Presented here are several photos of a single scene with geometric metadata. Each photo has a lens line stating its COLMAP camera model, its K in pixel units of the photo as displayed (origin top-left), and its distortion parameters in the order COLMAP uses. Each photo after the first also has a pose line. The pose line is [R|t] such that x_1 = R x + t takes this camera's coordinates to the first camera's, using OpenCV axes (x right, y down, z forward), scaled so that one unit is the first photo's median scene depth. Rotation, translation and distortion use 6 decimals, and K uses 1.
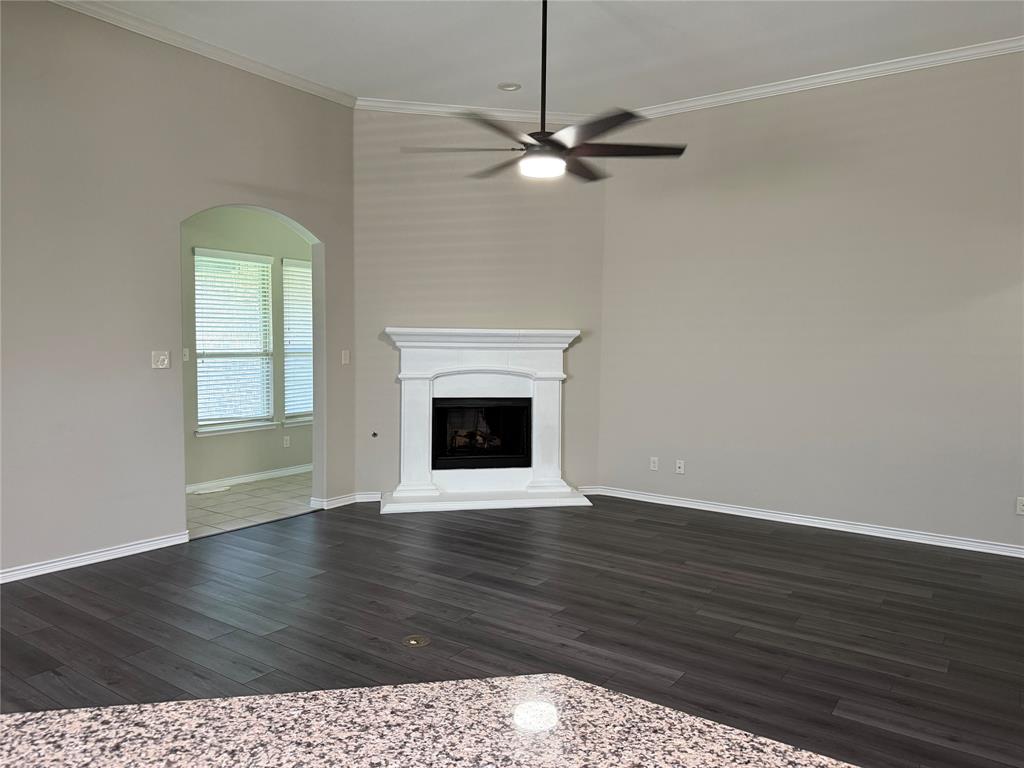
lens RADIAL K [[708.1, 0, 510.0], [0, 708.1, 383.8], [0, 0, 1]] dist [0.000590, 0.003124]
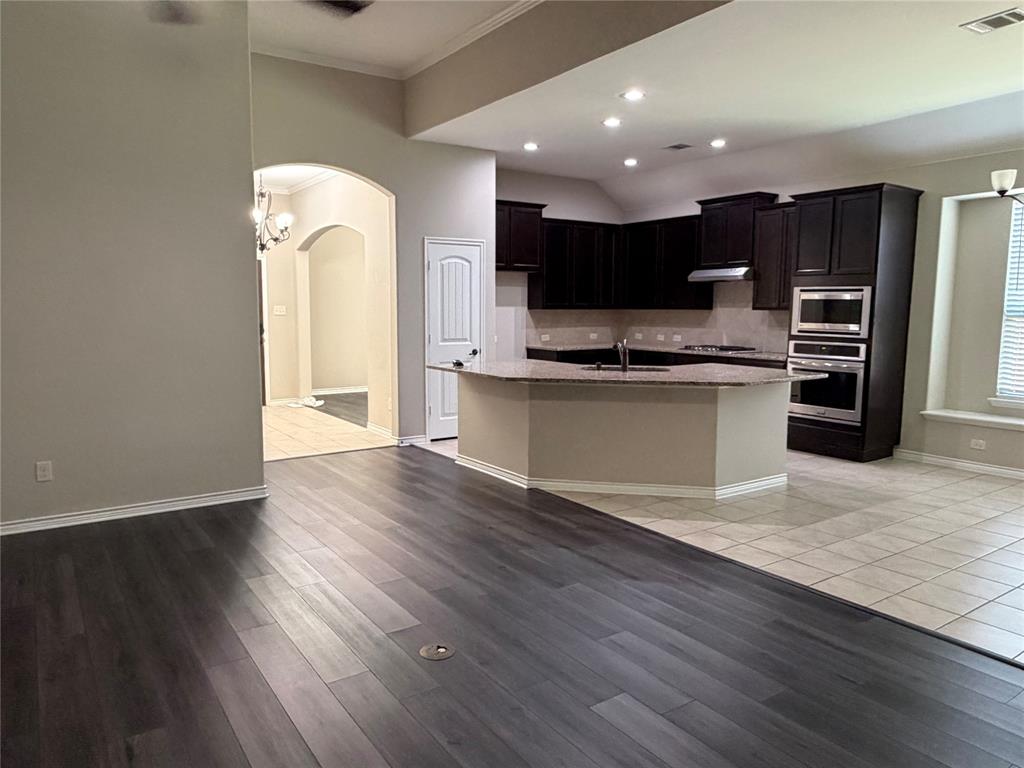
lens RADIAL K [[708.1, 0, 503.9], [0, 708.1, 381.5], [0, 0, 1]] dist [0.000590, 0.003124]
pose [[-0.931524, -0.049400, 0.360308, -1.595917], [0.011440, 0.986261, 0.164796, -0.264851], [-0.363499, 0.157634, -0.918161, 5.508119]]
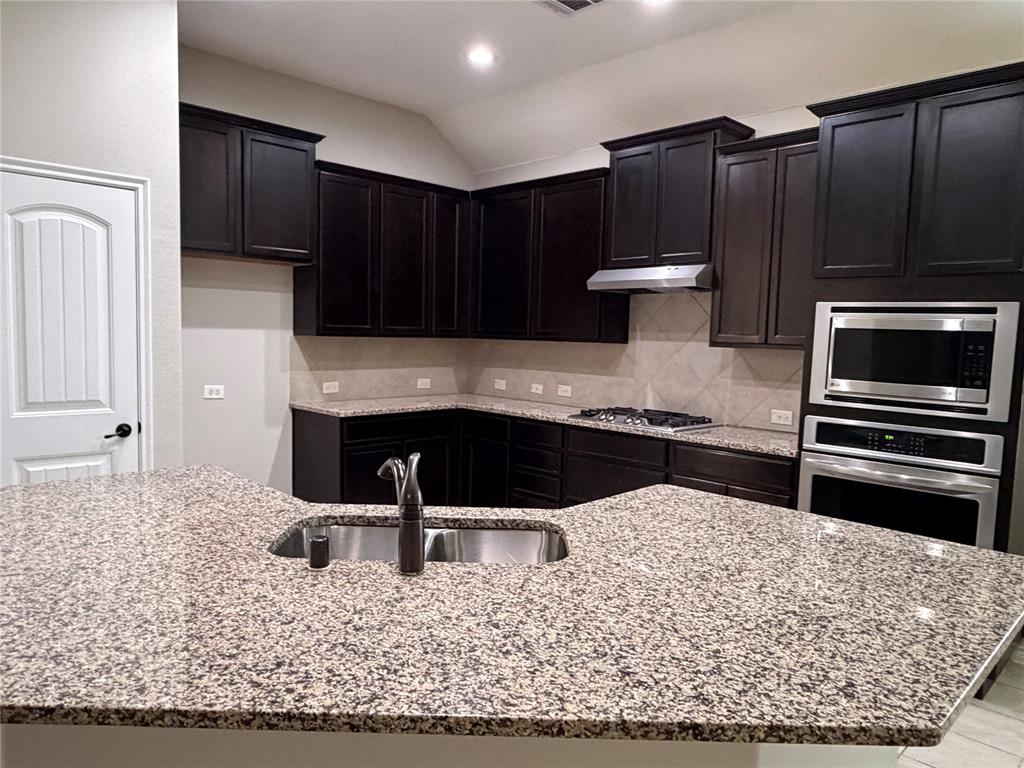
lens RADIAL K [[708.1, 0, 515.3], [0, 708.1, 383.7], [0, 0, 1]] dist [0.000590, 0.003124]
pose [[-0.981698, -0.047306, 0.184476, -1.032429], [-0.022568, 0.990729, 0.133963, -0.056134], [-0.189103, 0.127348, -0.973664, 1.831870]]
